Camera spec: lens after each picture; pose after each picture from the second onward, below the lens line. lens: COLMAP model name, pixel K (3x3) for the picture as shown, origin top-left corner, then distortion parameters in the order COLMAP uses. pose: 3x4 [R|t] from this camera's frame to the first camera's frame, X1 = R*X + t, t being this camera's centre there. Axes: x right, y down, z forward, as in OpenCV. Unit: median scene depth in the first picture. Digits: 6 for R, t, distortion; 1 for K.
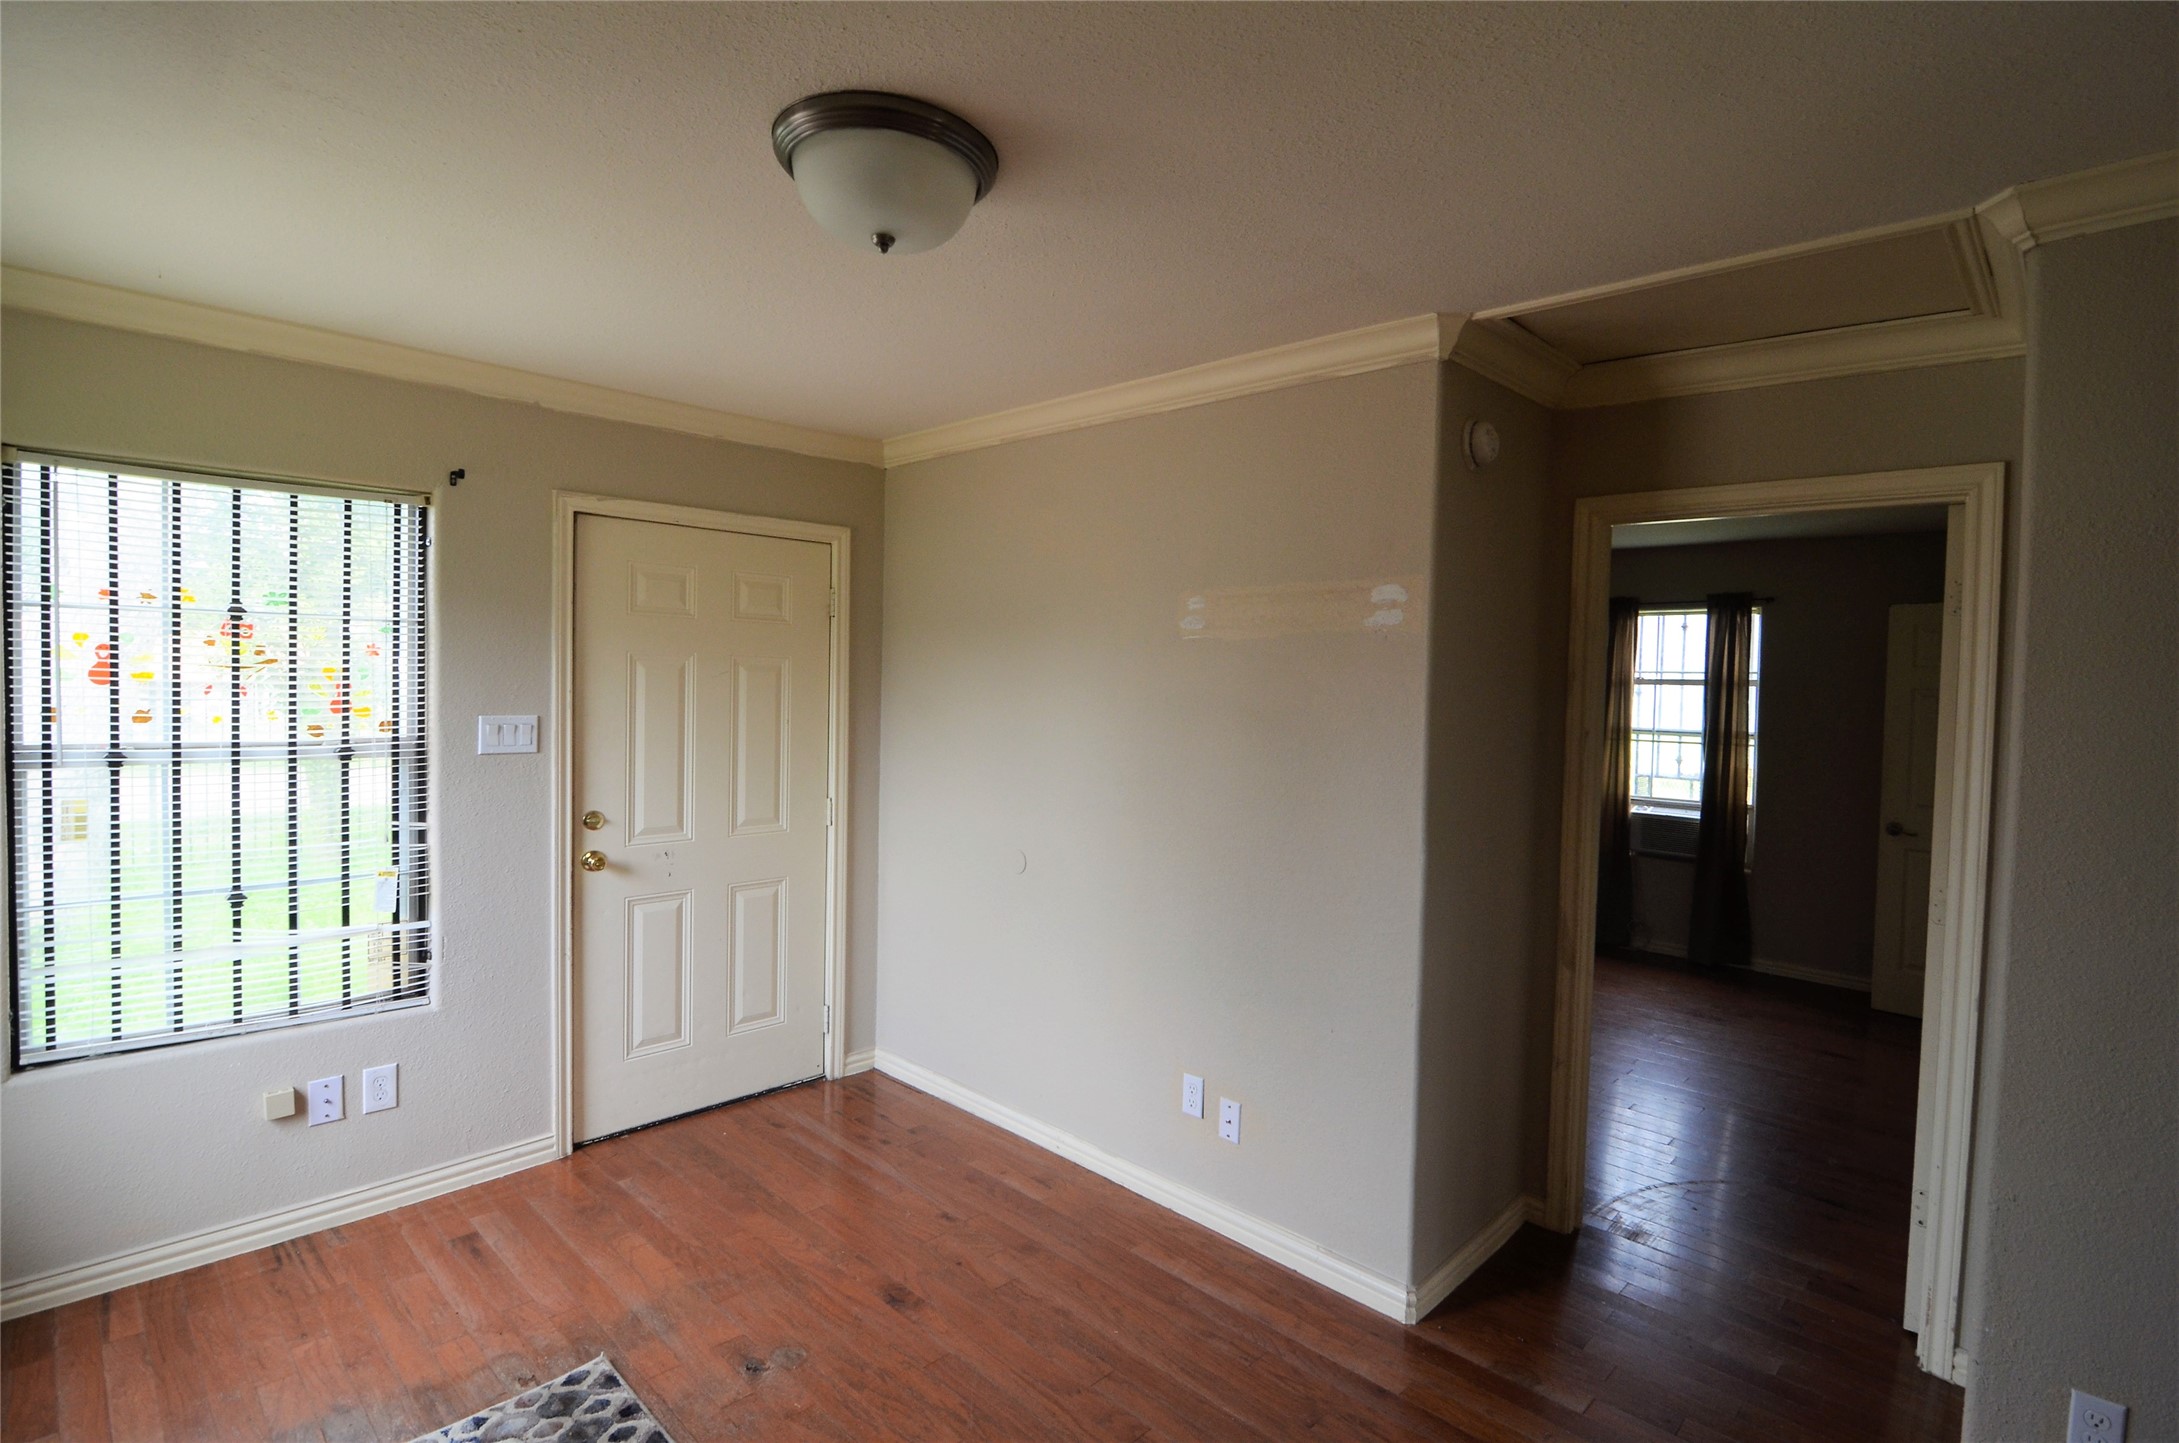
lens RADIAL K [[1043.4, 0, 1114.2], [0, 1043.4, 713.6], [0, 0, 1]] dist [-0.007329, -0.010035]
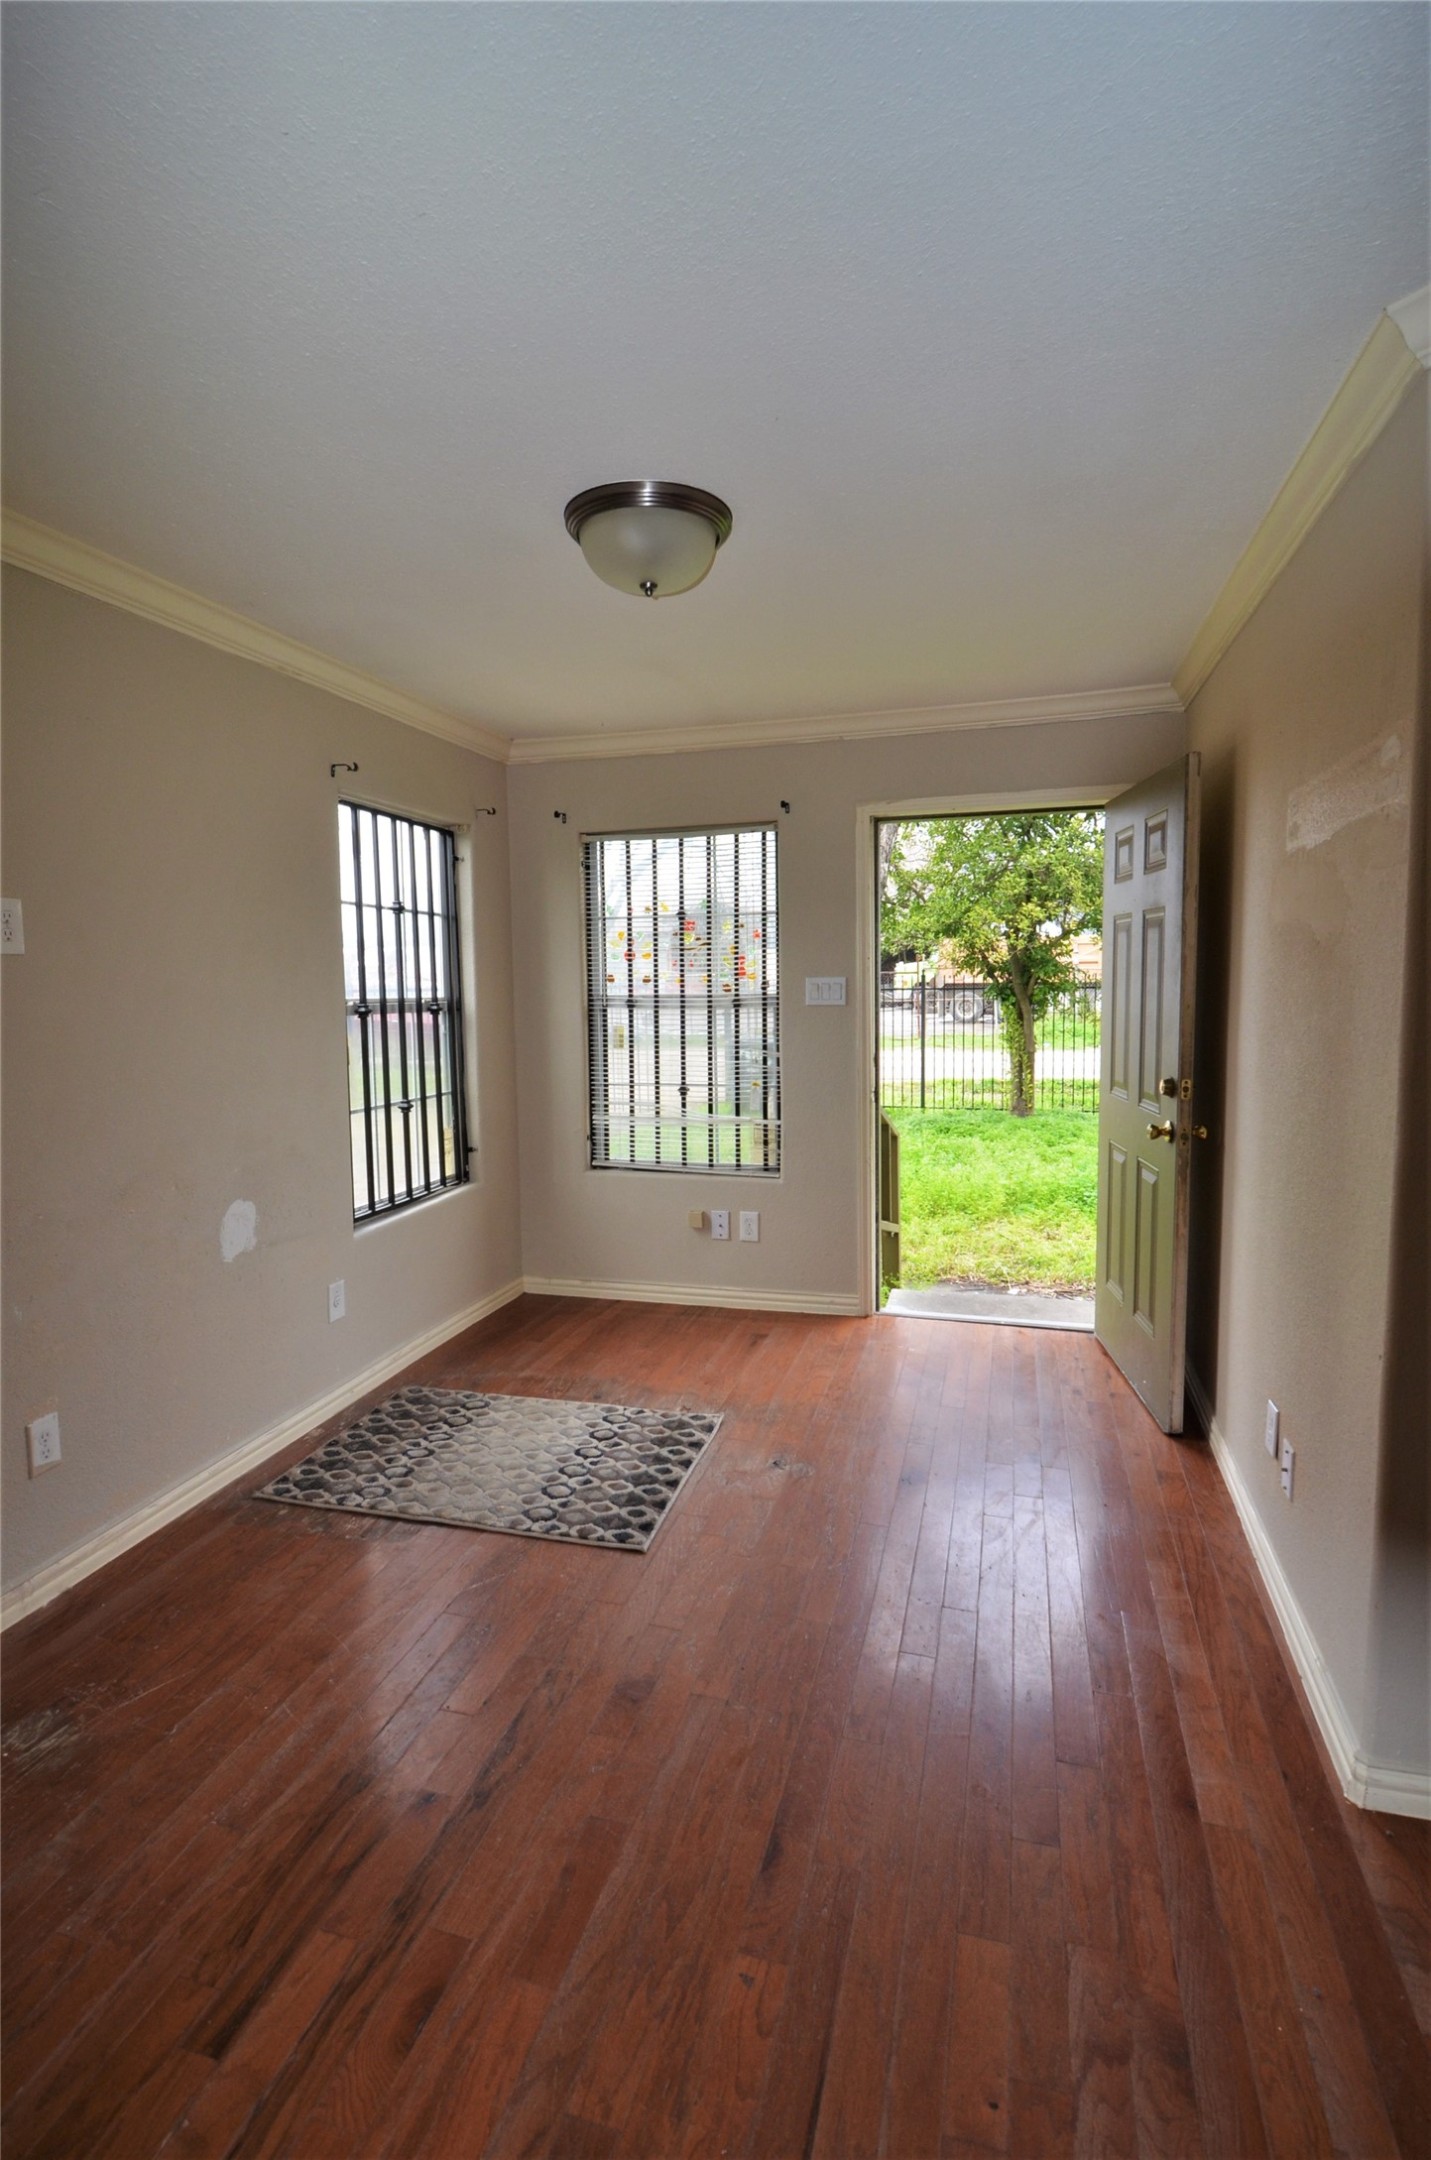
lens RADIAL K [[1034.3, 0, 709.0], [0, 1034.3, 1058.6], [0, 0, 1]] dist [-0.007329, -0.010035]
pose [[0.456429, 0.044222, -0.888660, 0.573241], [-0.003178, 0.998839, 0.048073, 0.045663], [0.889754, -0.019118, 0.456040, 0.261562]]
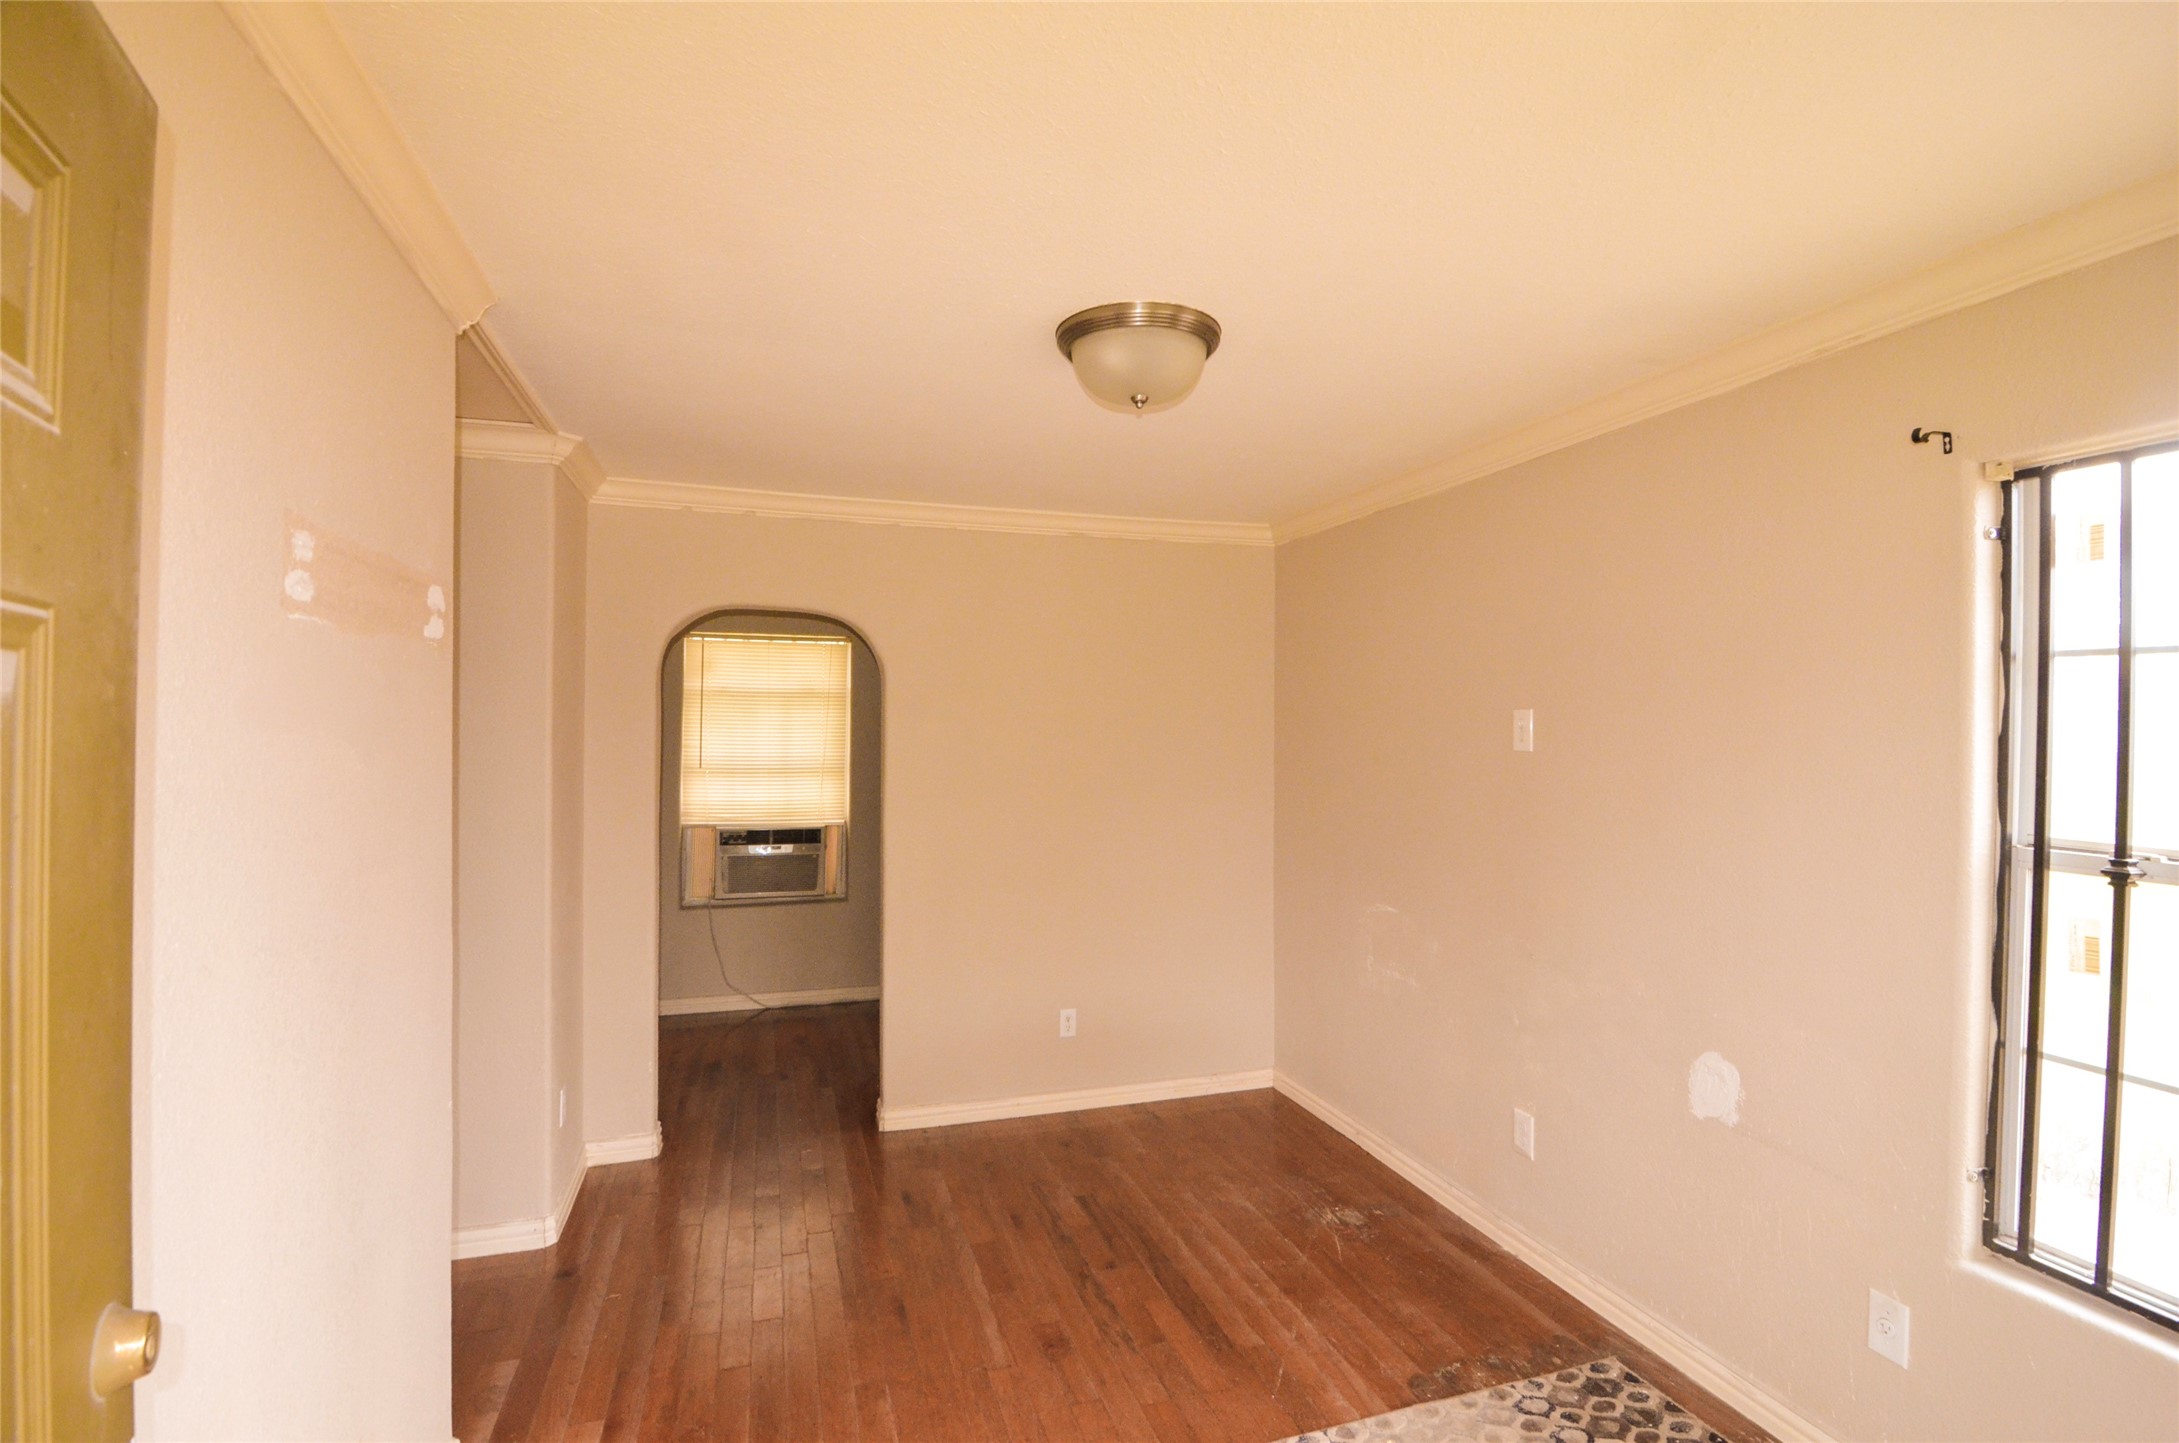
lens RADIAL K [[1044.2, 0, 1113.7], [0, 1044.2, 714.6], [0, 0, 1]] dist [-0.008135, -0.010799]
pose [[-0.880377, -0.022127, 0.473758, -0.475130], [-0.013646, 0.999679, 0.021332, -0.046030], [-0.474078, 0.012315, -0.880396, 1.250032]]
